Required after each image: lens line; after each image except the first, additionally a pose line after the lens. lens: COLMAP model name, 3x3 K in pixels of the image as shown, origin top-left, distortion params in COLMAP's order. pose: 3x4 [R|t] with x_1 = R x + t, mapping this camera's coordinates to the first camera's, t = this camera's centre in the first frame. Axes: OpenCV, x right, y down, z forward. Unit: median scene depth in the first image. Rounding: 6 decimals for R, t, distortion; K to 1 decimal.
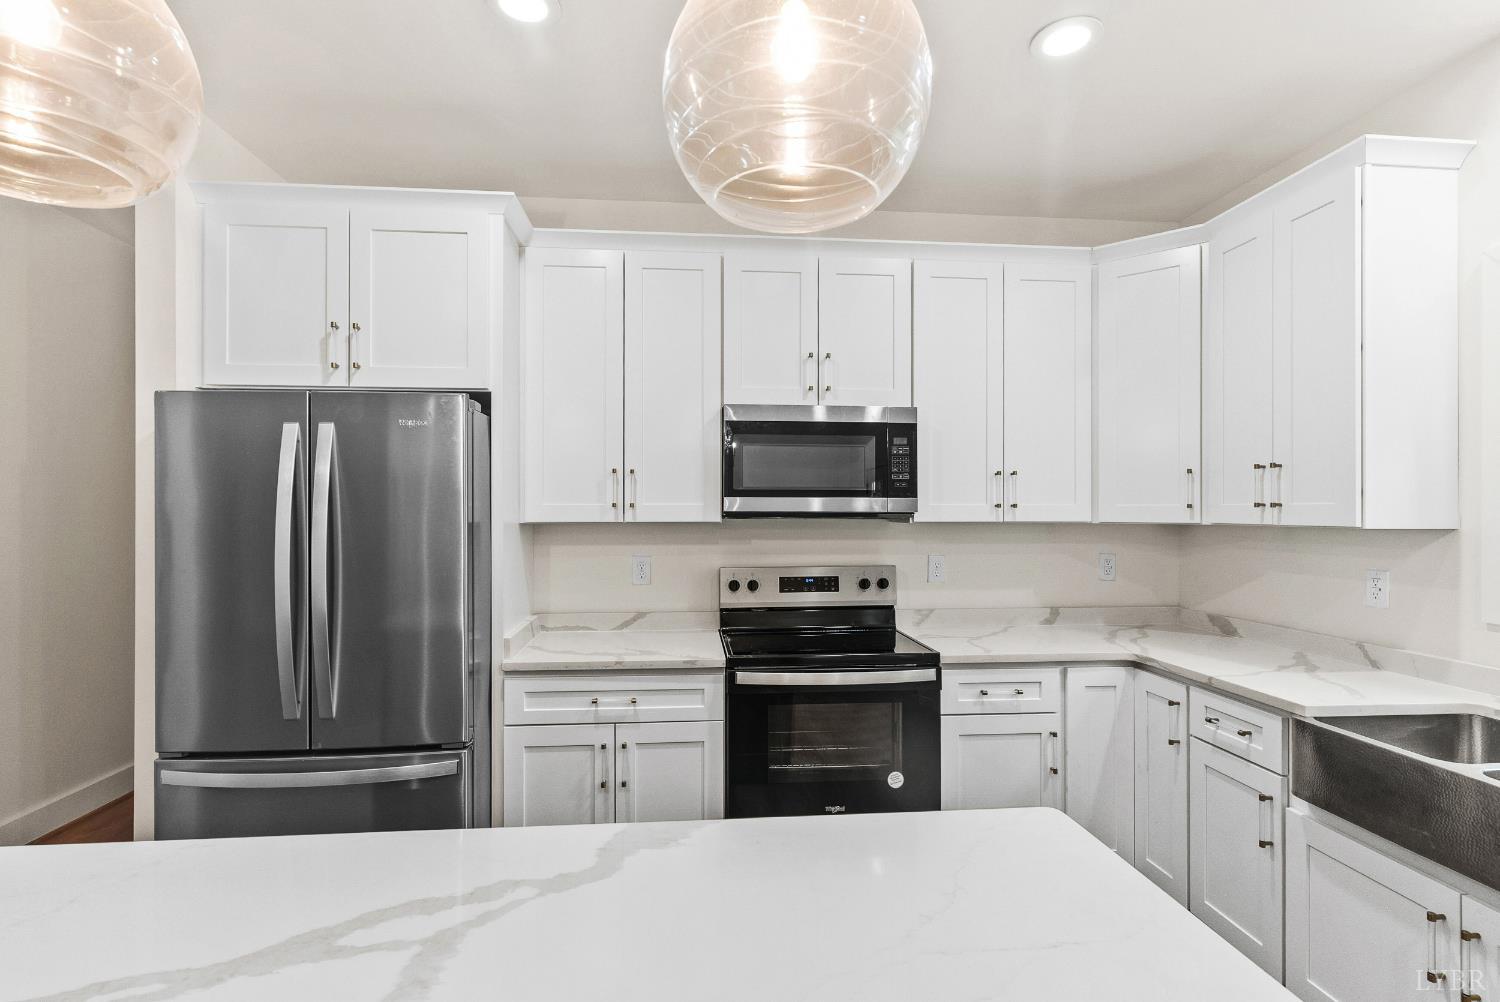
lens RADIAL K [[737.1, 0, 756.4], [0, 737.1, 508.8], [0, 0, 1]] dist [0.004261, 0.000840]
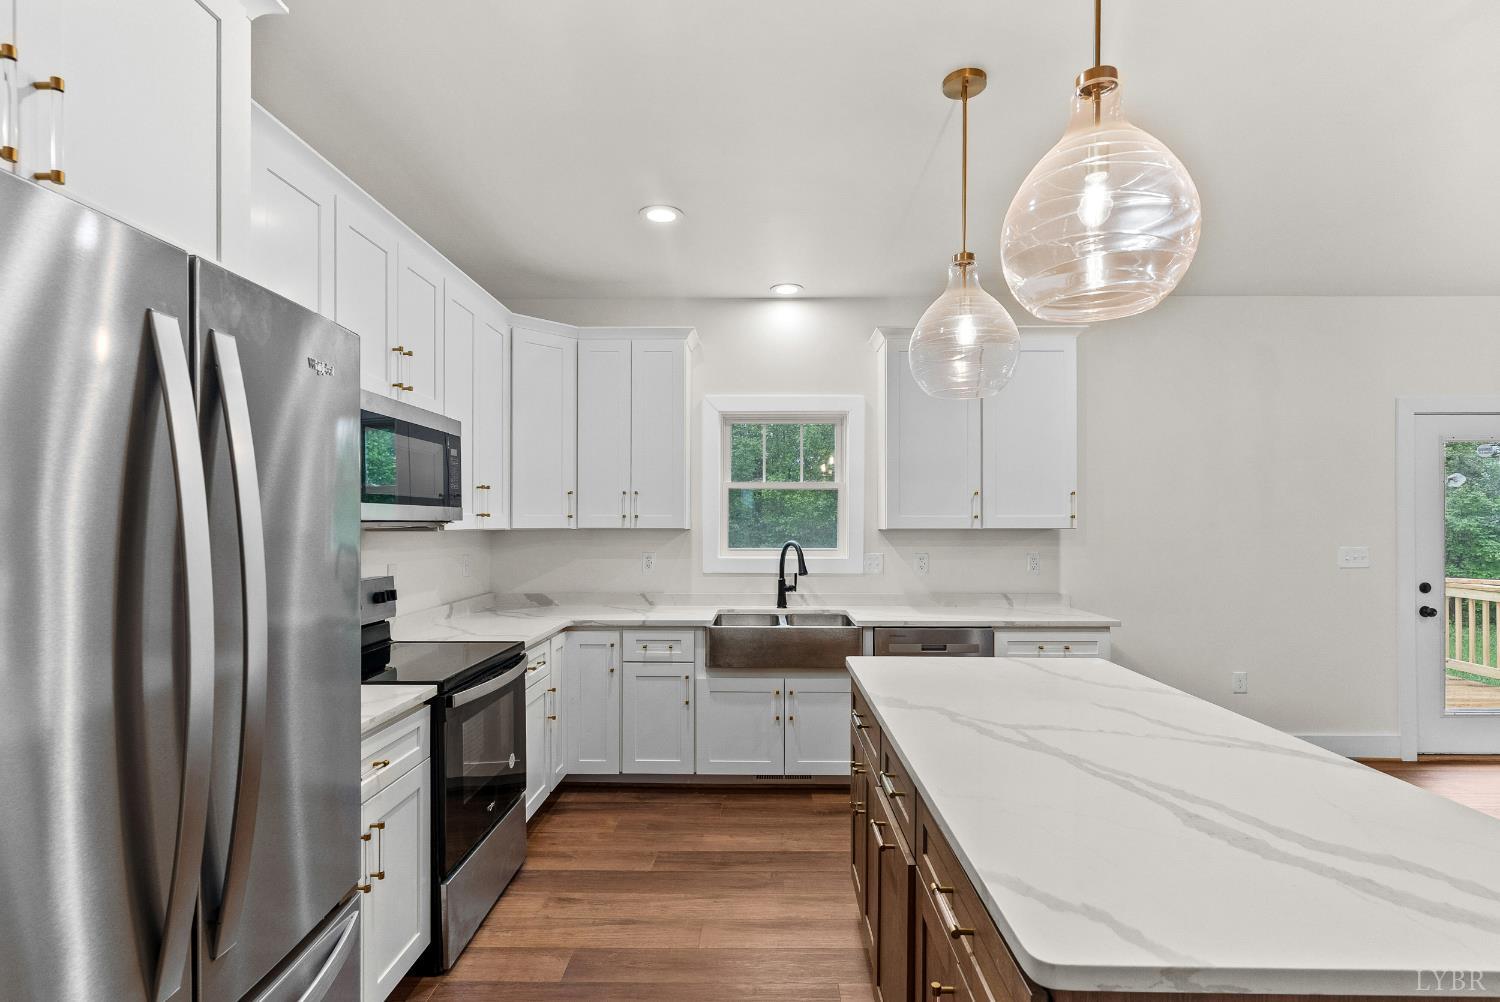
lens RADIAL K [[737.1, 0, 755.3], [0, 737.1, 506.9], [0, 0, 1]] dist [0.004261, 0.000840]
pose [[0.092732, 0.018678, 0.995516, -0.952291], [-0.005128, 0.999820, -0.018281, 0.001497], [-0.995678, -0.003410, 0.092811, 0.564743]]
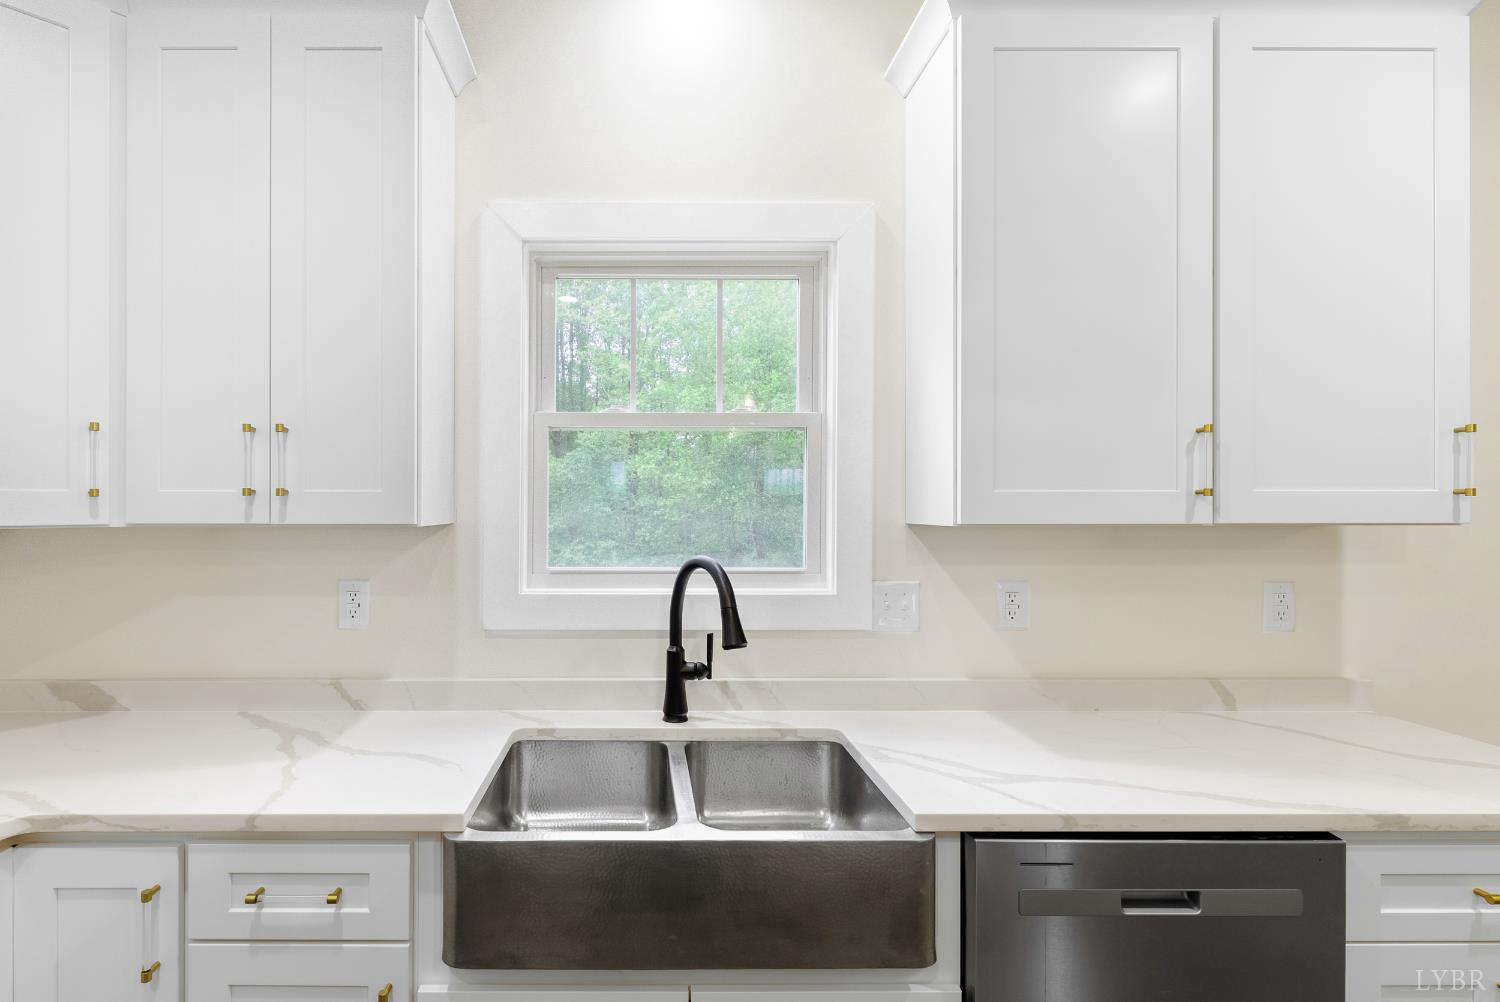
lens RADIAL K [[737.1, 0, 637.3], [0, 737.1, 508.3], [0, 0, 1]] dist [0.004261, 0.000840]
pose [[0.086489, -0.006561, 0.996231, 0.106078], [-0.004902, 0.999963, 0.007011, 0.002036], [-0.996241, -0.005490, 0.086454, 0.640931]]
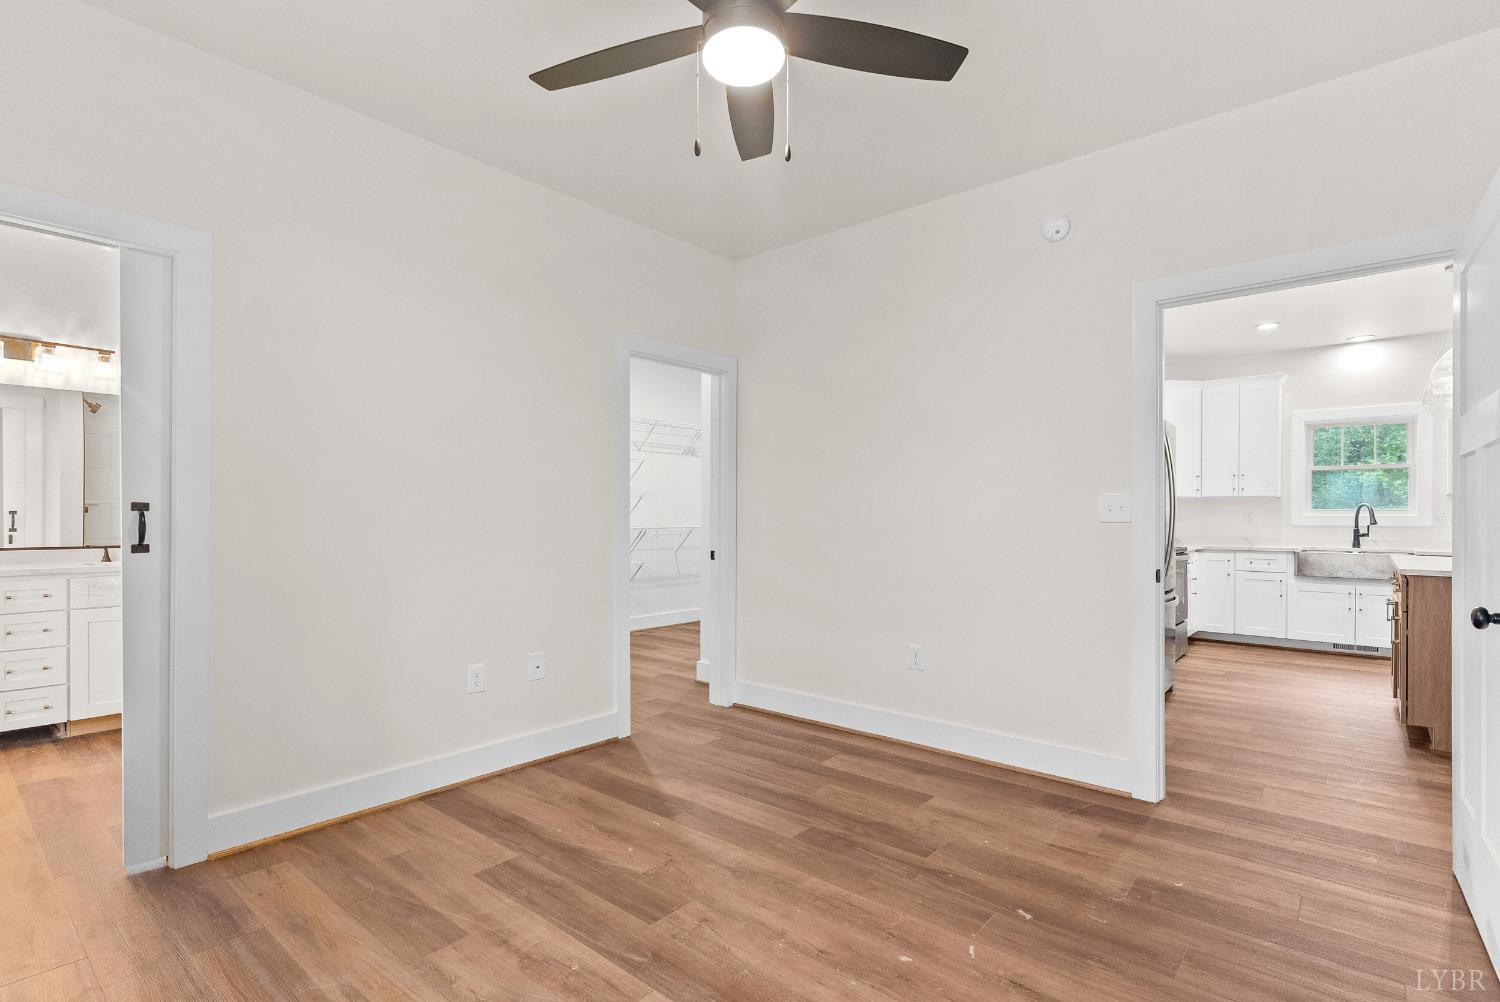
lens RADIAL K [[737.1, 0, 740.1], [0, 737.1, 510.1], [0, 0, 1]] dist [0.004261, 0.000840]
pose [[0.710467, 0.009676, 0.703664, -2.688071], [-0.008951, 0.999949, -0.004713, 0.105830], [-0.703673, -0.002950, 0.710517, 0.328804]]
